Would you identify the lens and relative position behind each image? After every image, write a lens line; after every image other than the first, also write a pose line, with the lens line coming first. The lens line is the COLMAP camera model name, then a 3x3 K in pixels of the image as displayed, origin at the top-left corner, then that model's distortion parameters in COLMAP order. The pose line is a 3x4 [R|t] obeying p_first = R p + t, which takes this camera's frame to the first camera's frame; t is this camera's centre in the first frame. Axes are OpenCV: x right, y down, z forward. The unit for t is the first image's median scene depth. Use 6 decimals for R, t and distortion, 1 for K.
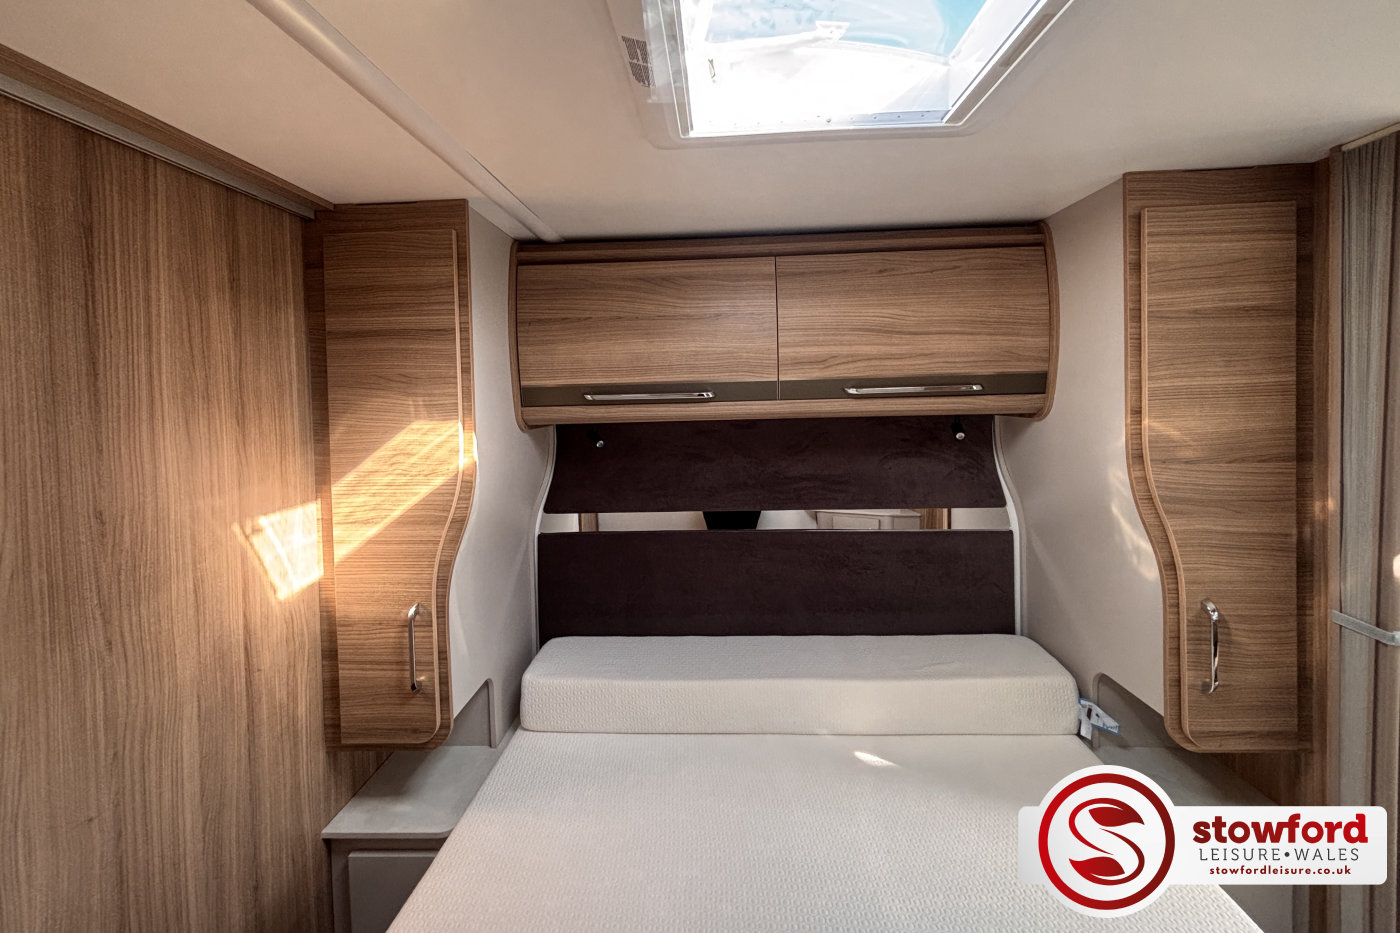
lens RADIAL K [[567.1, 0, 705.3], [0, 567.1, 406.6], [0, 0, 1]] dist [-0.000640, -0.000435]
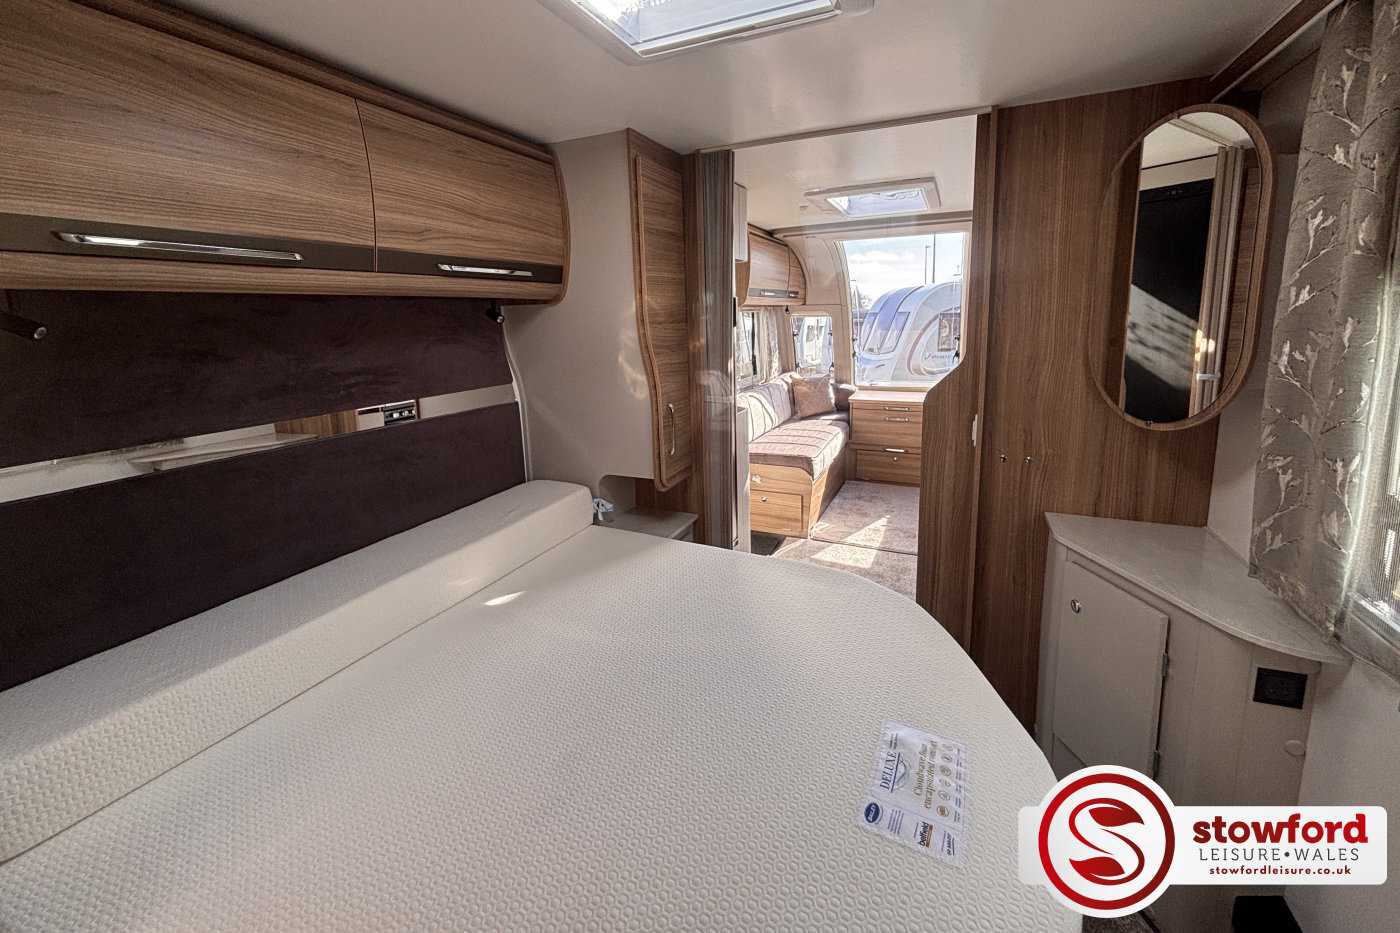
lens RADIAL K [[567.1, 0, 708.9], [0, 567.1, 410.5], [0, 0, 1]] dist [-0.000640, -0.000435]
pose [[0.361229, -0.143037, 0.921441, -0.540880], [0.041815, 0.989656, 0.137233, 0.104730], [-0.931539, -0.011042, 0.363473, 0.199718]]
